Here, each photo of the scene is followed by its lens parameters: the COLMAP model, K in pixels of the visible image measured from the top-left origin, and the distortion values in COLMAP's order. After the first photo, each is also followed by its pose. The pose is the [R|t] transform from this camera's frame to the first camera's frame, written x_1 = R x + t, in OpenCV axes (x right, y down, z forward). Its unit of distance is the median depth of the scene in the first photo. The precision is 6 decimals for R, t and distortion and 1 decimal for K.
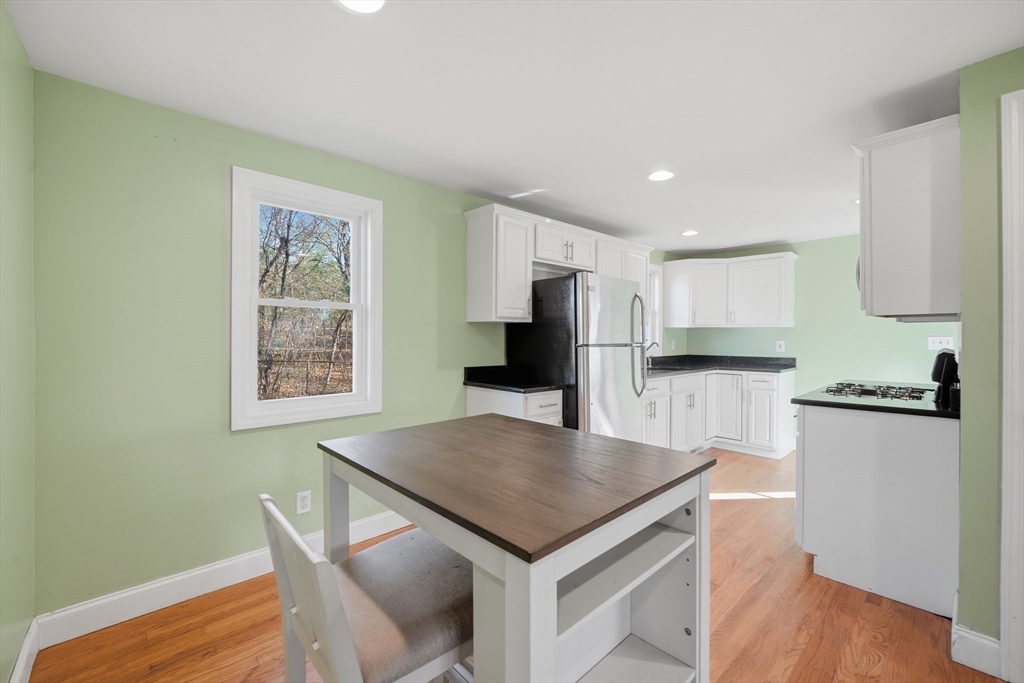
lens RADIAL K [[417.2, 0, 506.7], [0, 417.2, 339.0], [0, 0, 1]] dist [-0.008136, 0.000138]
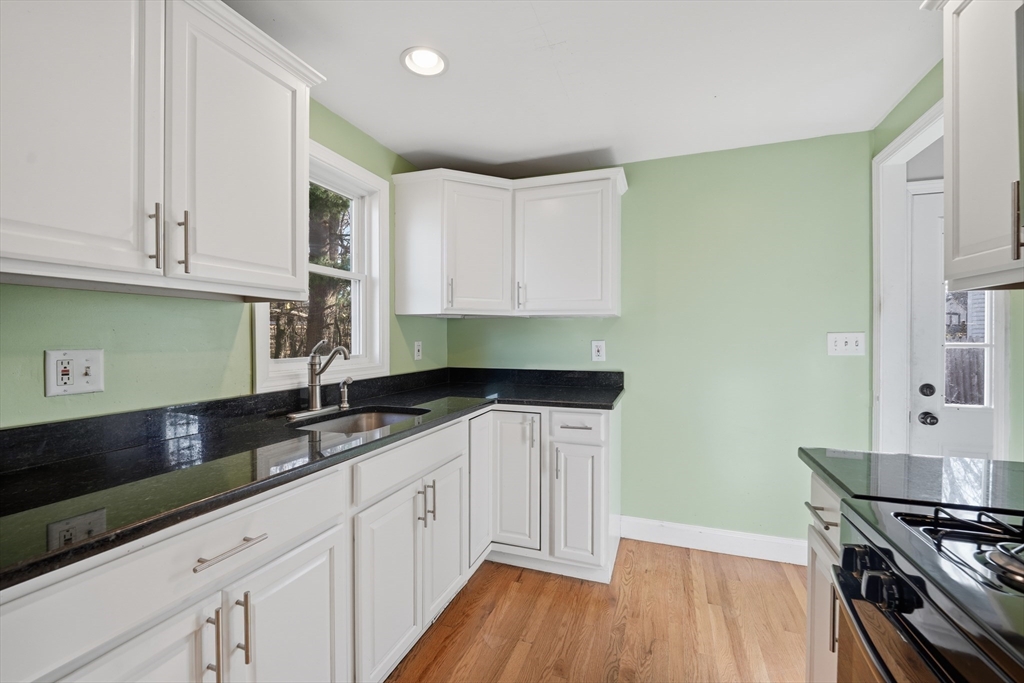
lens RADIAL K [[417.2, 0, 508.0], [0, 417.2, 339.6], [0, 0, 1]] dist [-0.008136, 0.000138]
pose [[0.891846, -0.005544, 0.452305, 0.308353], [0.003828, 0.999982, 0.004709, -0.000367], [-0.452323, -0.002468, 0.891851, 0.575032]]
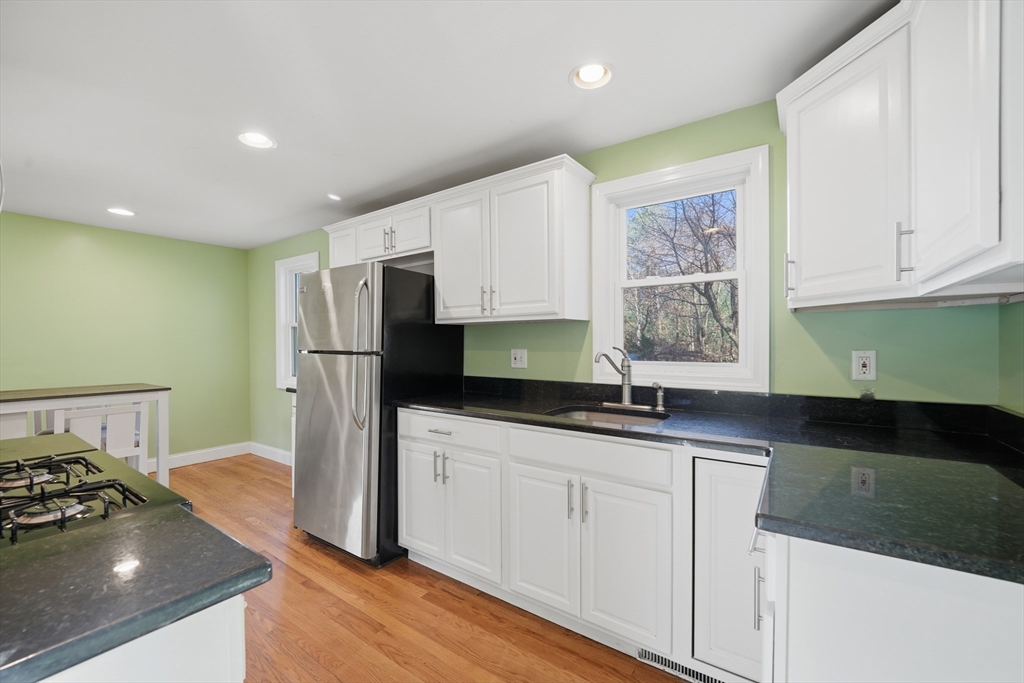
lens RADIAL K [[417.2, 0, 512.3], [0, 417.2, 344.5], [0, 0, 1]] dist [-0.008136, 0.000138]
pose [[0.226912, -0.000247, -0.973915, 0.737715], [-0.002359, 0.999997, -0.000803, 0.000317], [0.973912, 0.002480, 0.226910, 0.768747]]
